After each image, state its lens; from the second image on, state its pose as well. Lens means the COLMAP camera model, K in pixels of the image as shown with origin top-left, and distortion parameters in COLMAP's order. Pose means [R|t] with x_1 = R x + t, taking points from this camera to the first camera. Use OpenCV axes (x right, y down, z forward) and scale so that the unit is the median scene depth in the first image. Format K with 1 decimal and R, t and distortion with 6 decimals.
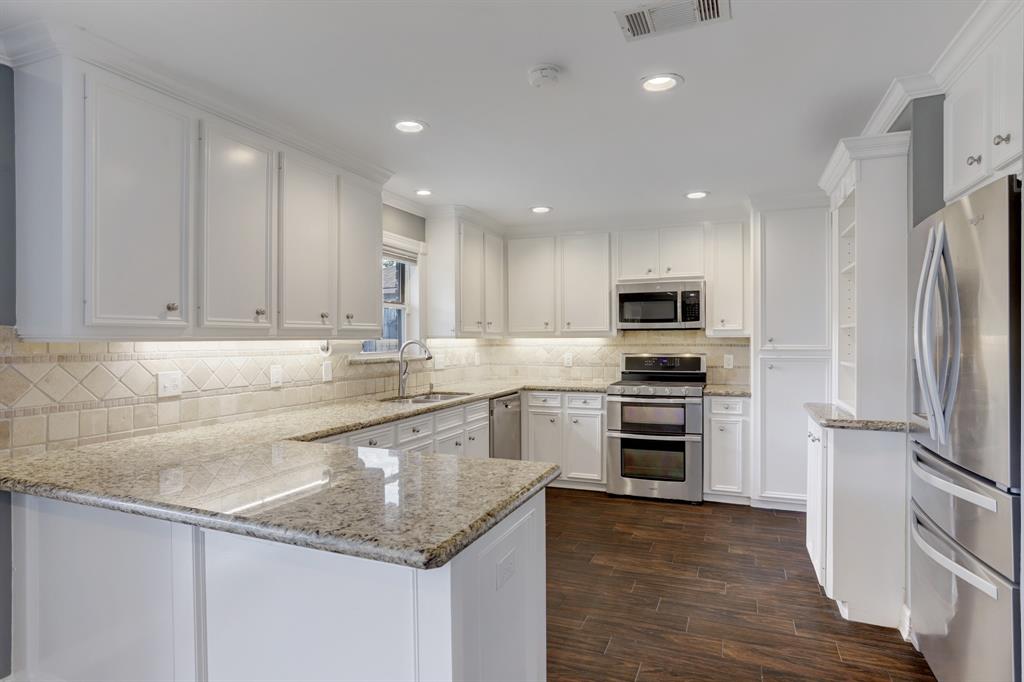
lens RADIAL K [[580.2, 0, 523.8], [0, 580.2, 339.5], [0, 0, 1]] dist [-0.017270, 0.001124]
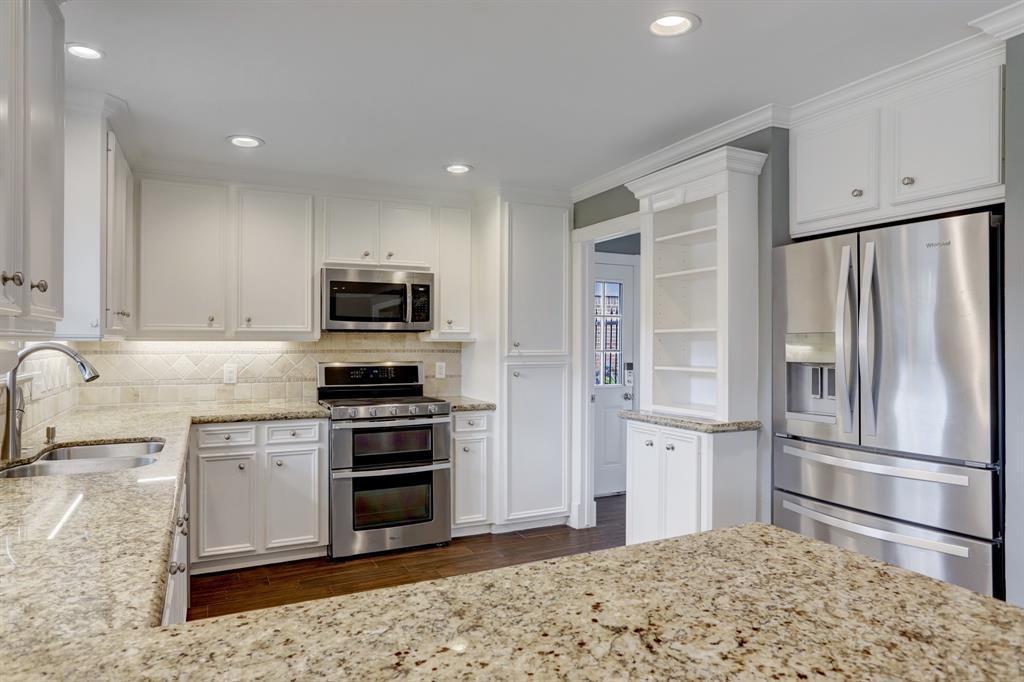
lens RADIAL K [[640.0, 0, 517.5], [0, 640.0, 338.7], [0, 0, 1]] dist [-0.038586, 0.002383]
pose [[0.658784, 0.011193, 0.752249, -0.294037], [-0.003638, 0.999925, -0.011692, 0.002556], [-0.752323, 0.004966, 0.658776, 0.305331]]
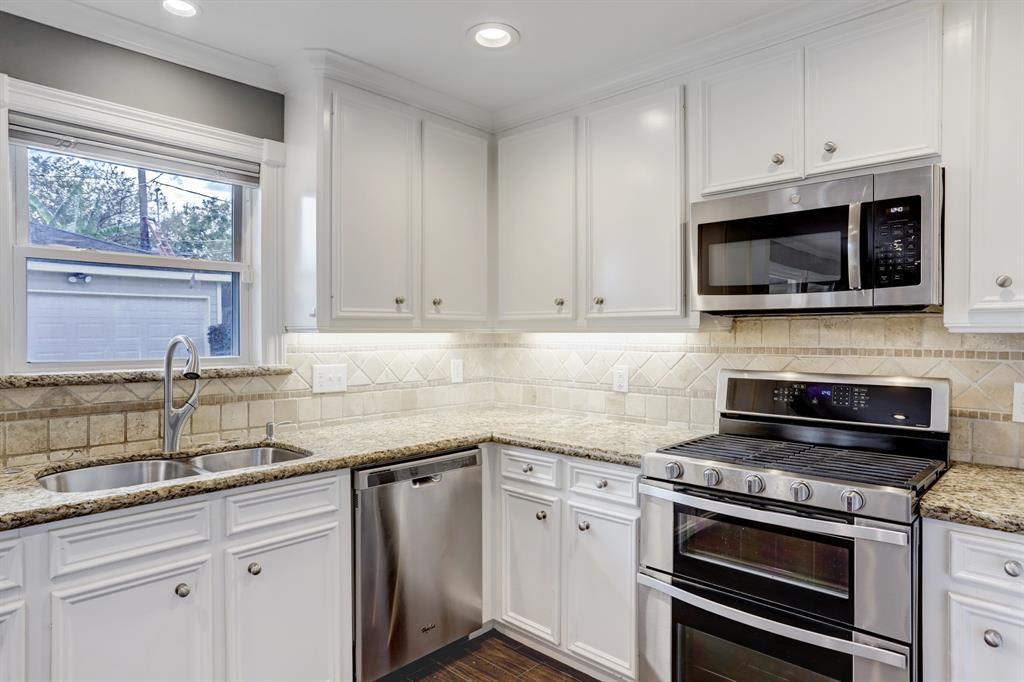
lens RADIAL K [[604.2, 0, 528.1], [0, 604.2, 334.8], [0, 0, 1]] dist [-0.015604, 0.012593]
pose [[0.926237, 0.006868, -0.376879, 0.222157], [-0.005537, 0.999974, 0.004615, -0.002841], [0.376901, -0.002188, 0.926251, 0.582879]]
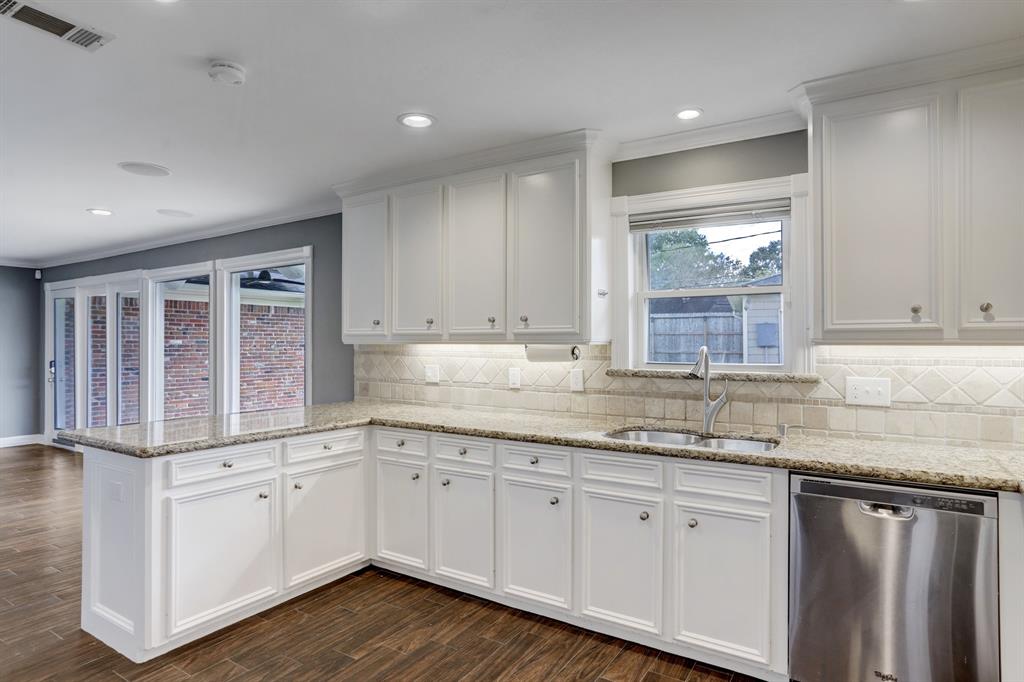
lens RADIAL K [[604.2, 0, 508.8], [0, 604.2, 336.9], [0, 0, 1]] dist [-0.015604, 0.012593]
pose [[-0.180202, -0.003784, -0.983622, 0.490362], [-0.002917, 0.999990, -0.003312, -0.006515], [0.983625, 0.002273, -0.180211, 0.855362]]
